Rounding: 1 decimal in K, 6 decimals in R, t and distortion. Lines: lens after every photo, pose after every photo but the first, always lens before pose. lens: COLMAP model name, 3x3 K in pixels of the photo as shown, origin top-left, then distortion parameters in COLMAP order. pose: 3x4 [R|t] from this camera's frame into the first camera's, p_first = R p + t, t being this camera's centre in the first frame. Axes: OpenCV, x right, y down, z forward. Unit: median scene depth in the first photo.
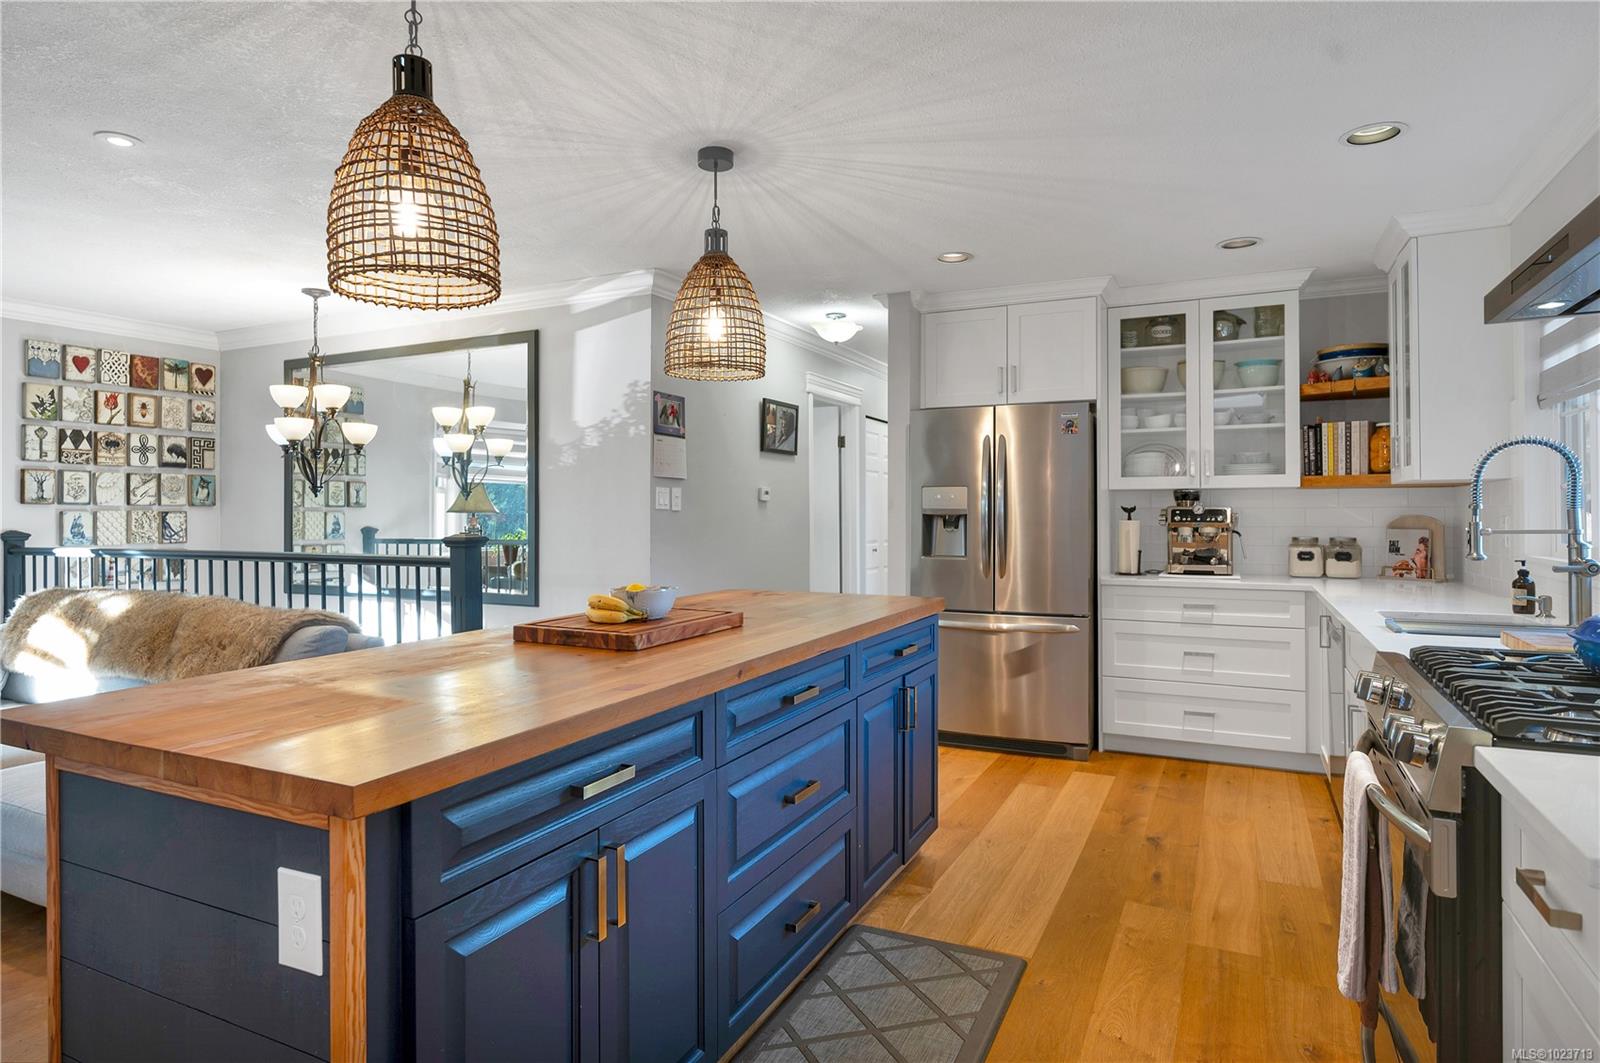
lens RADIAL K [[897.9, 0, 798.9], [0, 897.9, 508.8], [0, 0, 1]] dist [0.000056, -0.000462]
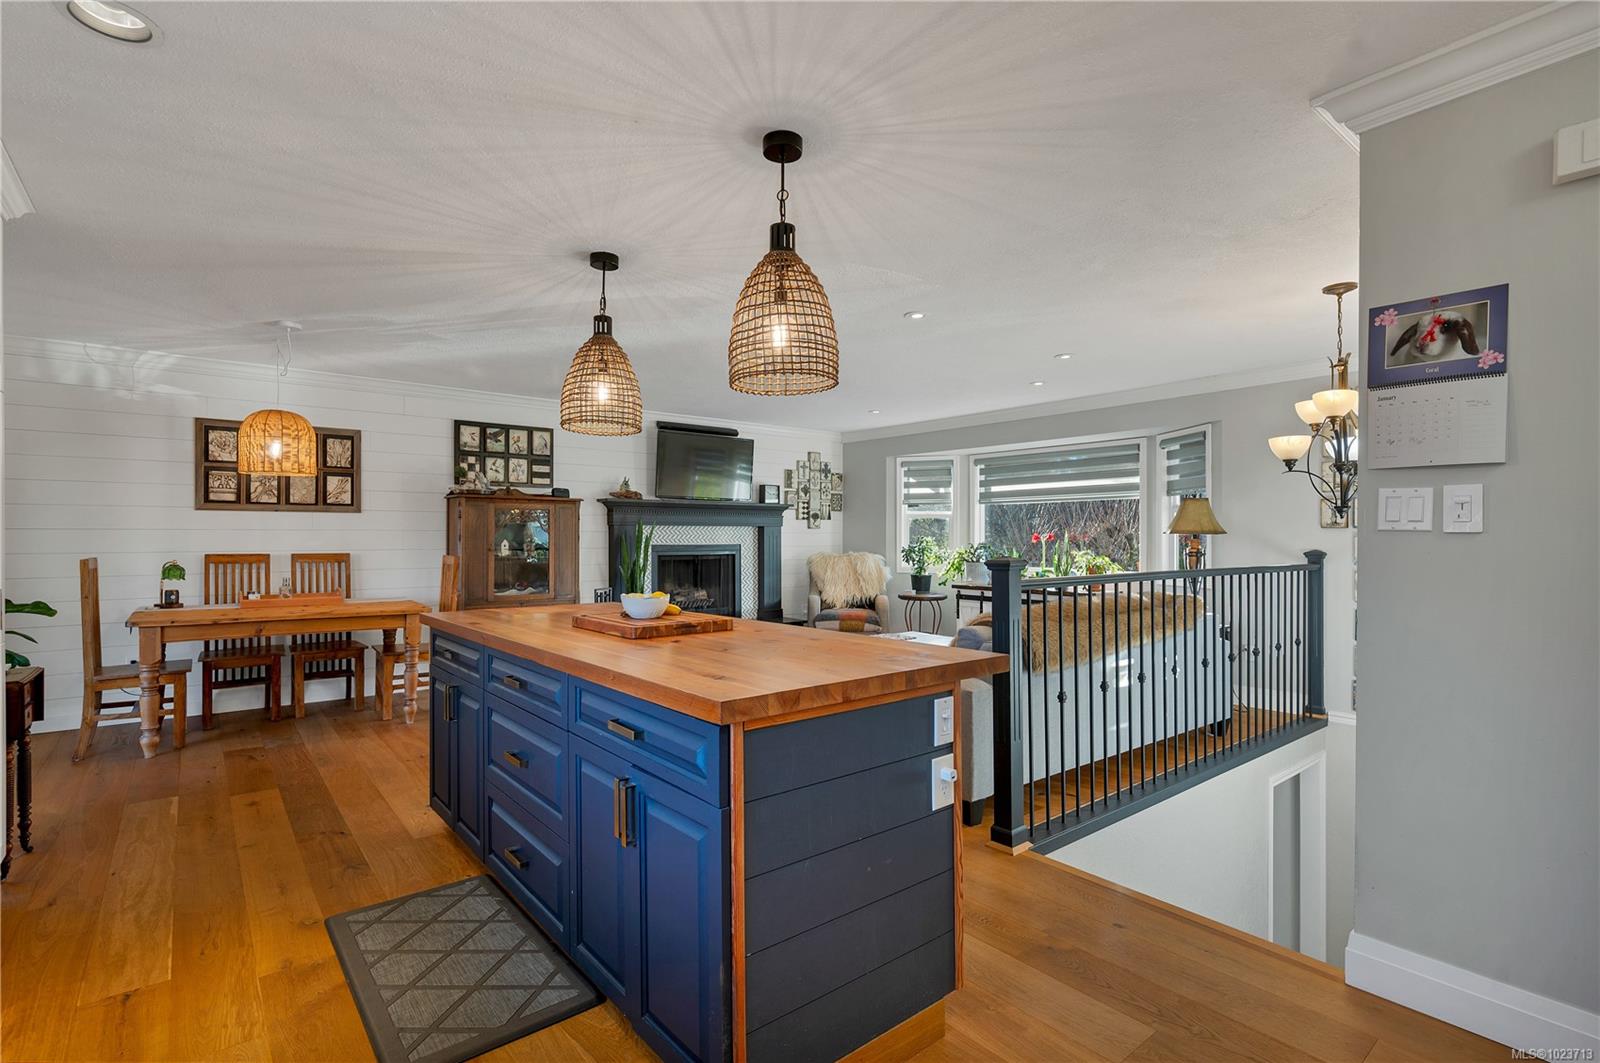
lens RADIAL K [[756.1, 0, 805.8], [0, 756.1, 533.8], [0, 0, 1]] dist [0.001155, -0.000562]
pose [[-0.418560, -0.001590, -0.908188, 0.398680], [0.006078, 0.999971, -0.004552, 0.002789], [0.908169, -0.007425, -0.418538, 0.904146]]
